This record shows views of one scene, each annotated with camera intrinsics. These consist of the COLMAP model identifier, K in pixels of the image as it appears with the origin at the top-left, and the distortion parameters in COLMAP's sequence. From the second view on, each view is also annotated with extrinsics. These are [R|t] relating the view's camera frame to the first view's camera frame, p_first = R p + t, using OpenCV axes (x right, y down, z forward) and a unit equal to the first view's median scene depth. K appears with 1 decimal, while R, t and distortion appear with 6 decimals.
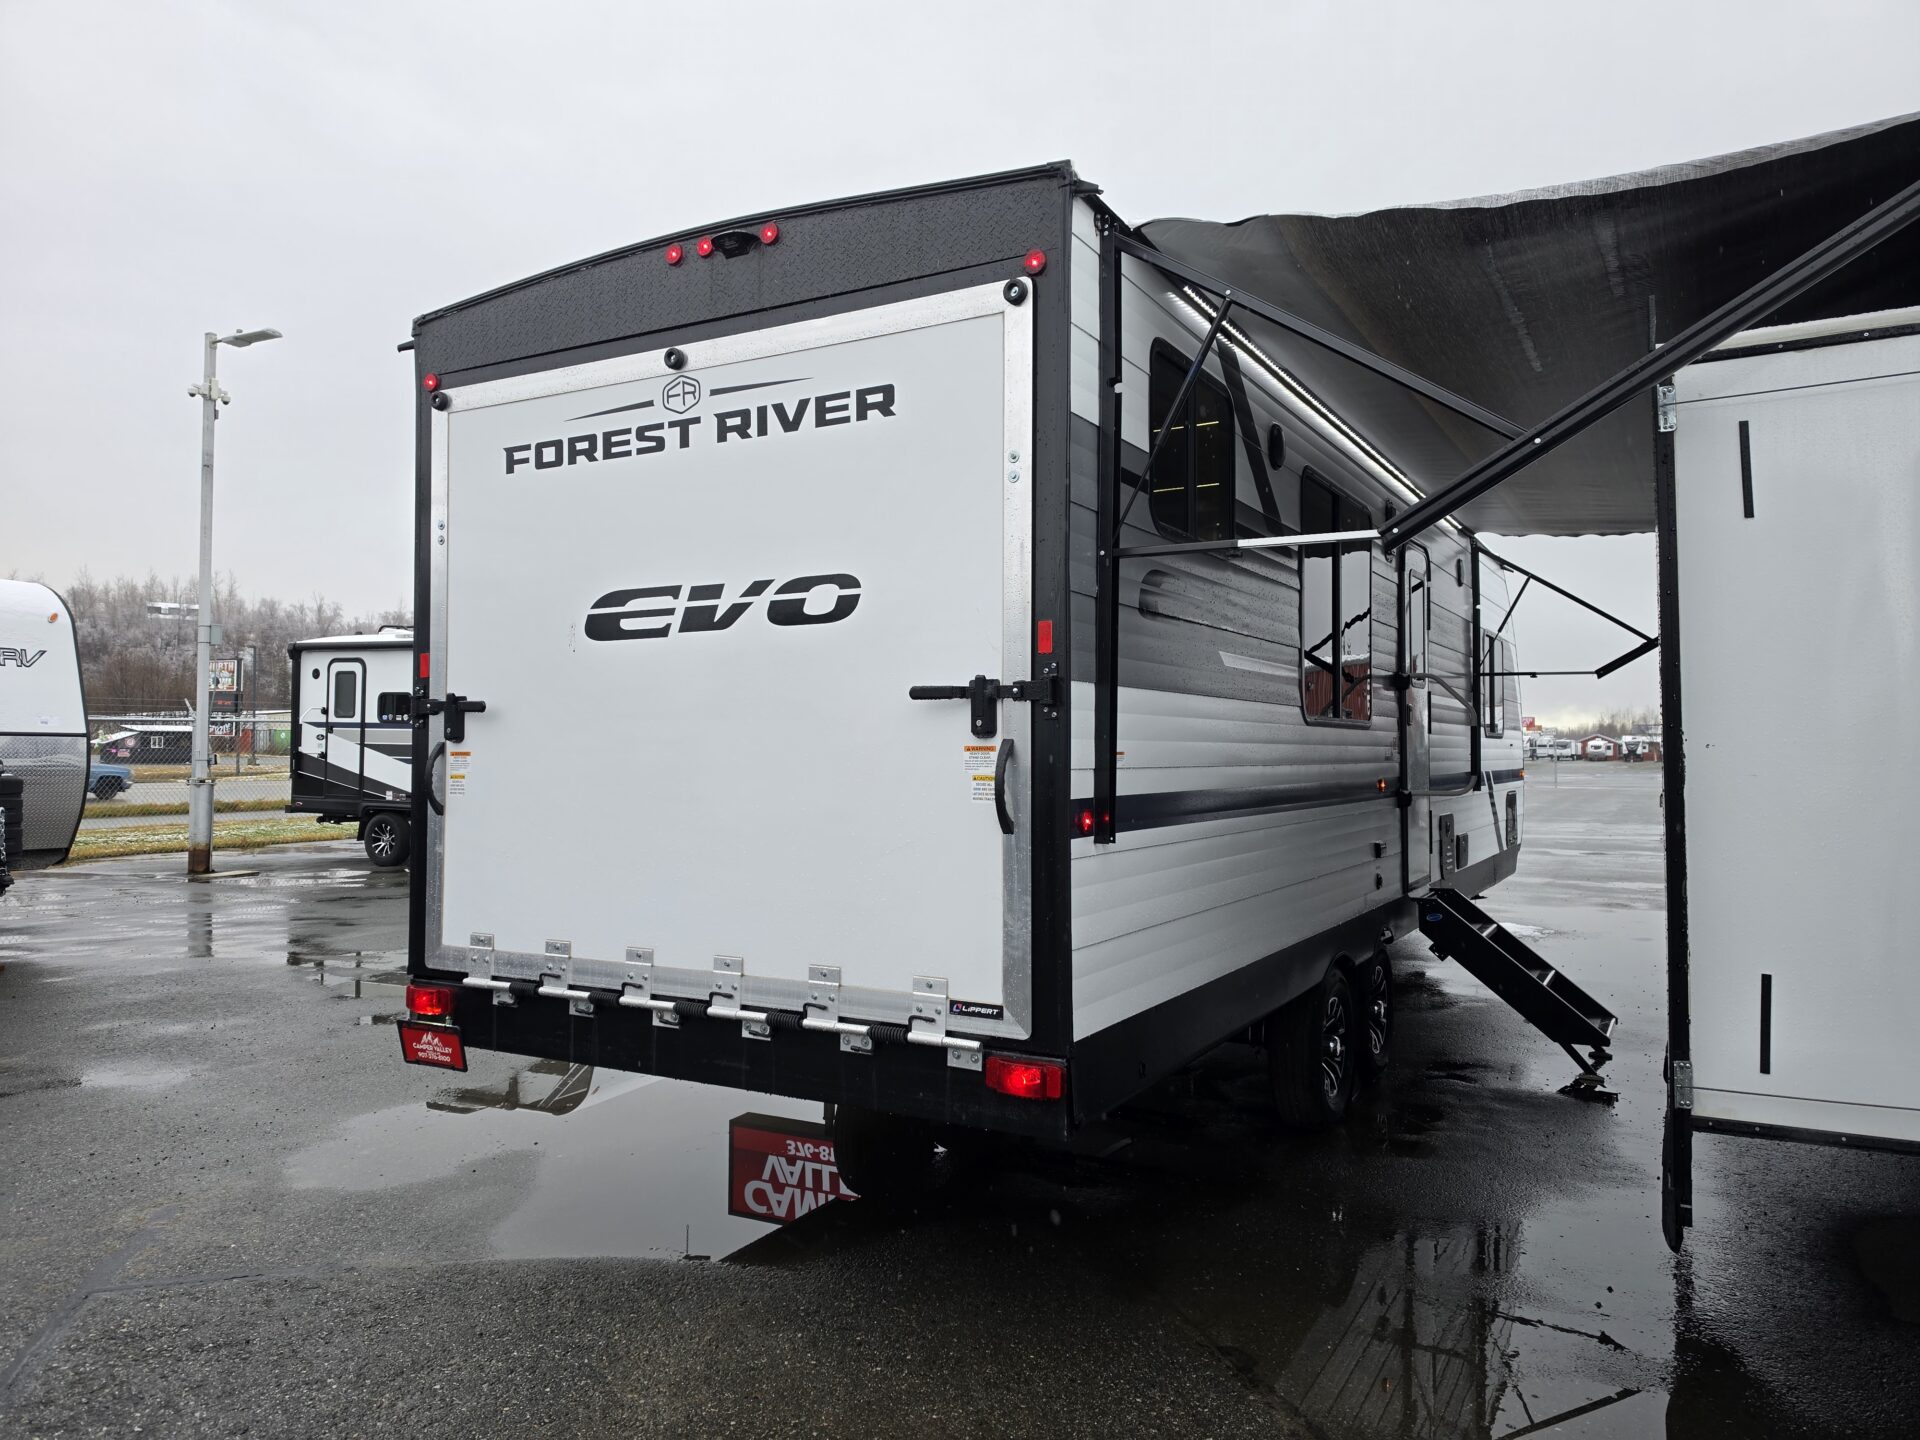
lens RADIAL K [[1301.0, 0, 961.0], [0, 1301.0, 723.2], [0, 0, 1]] dist [0.082062, -0.062097]
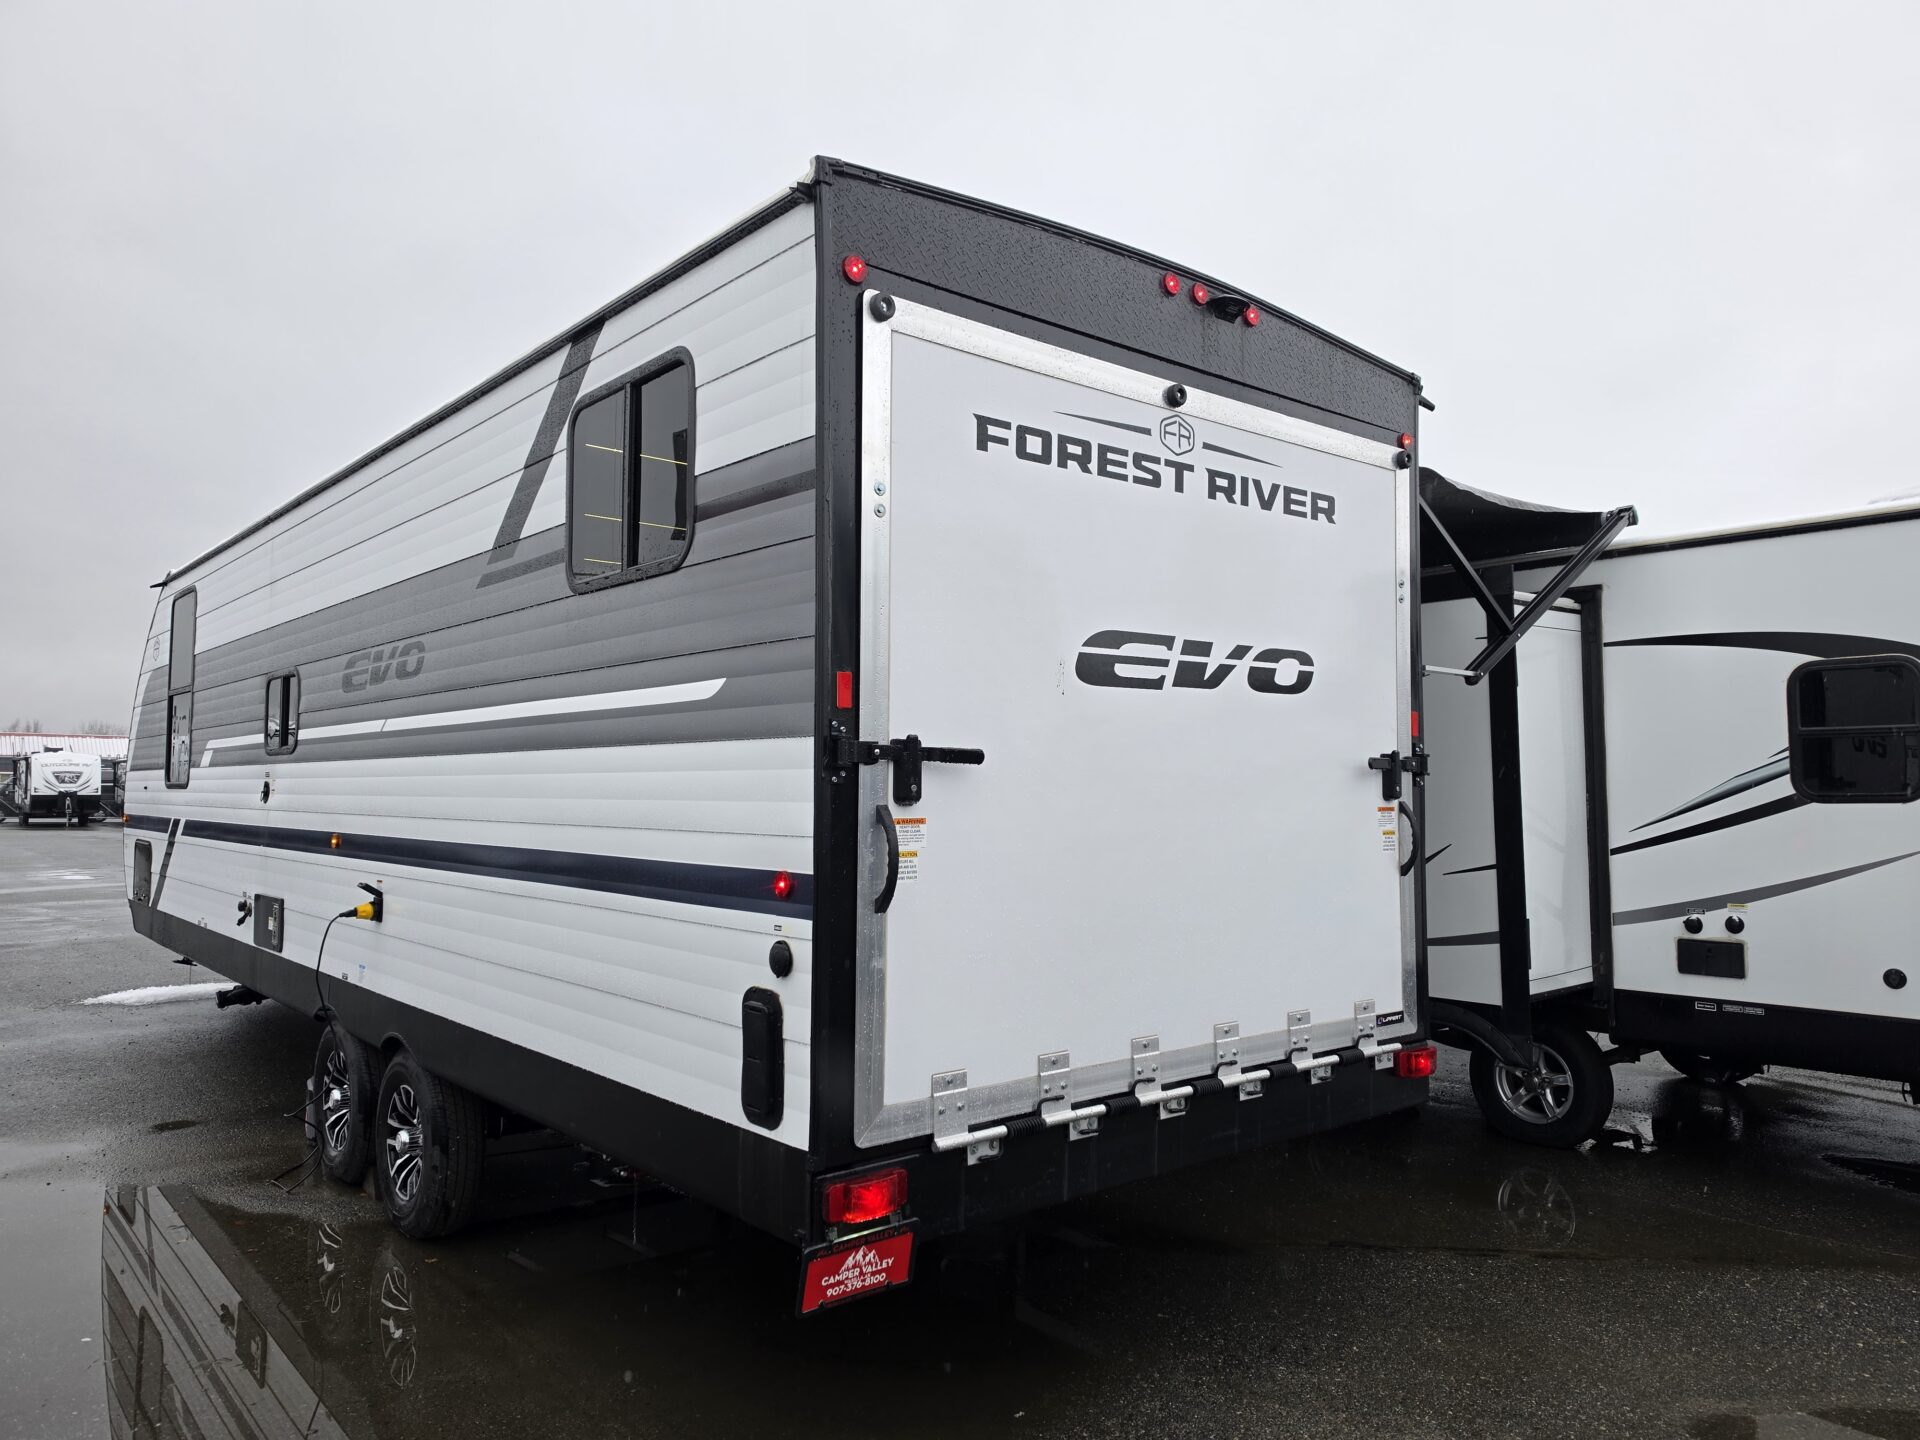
lens RADIAL K [[1301.0, 0, 939.6], [0, 1301.0, 712.9], [0, 0, 1]] dist [0.082062, -0.062097]
pose [[0.356413, 0.049504, 0.933016, -1.150893], [-0.026444, 0.998730, -0.042889, -0.006129], [-0.933954, -0.009387, 0.357269, 0.827014]]
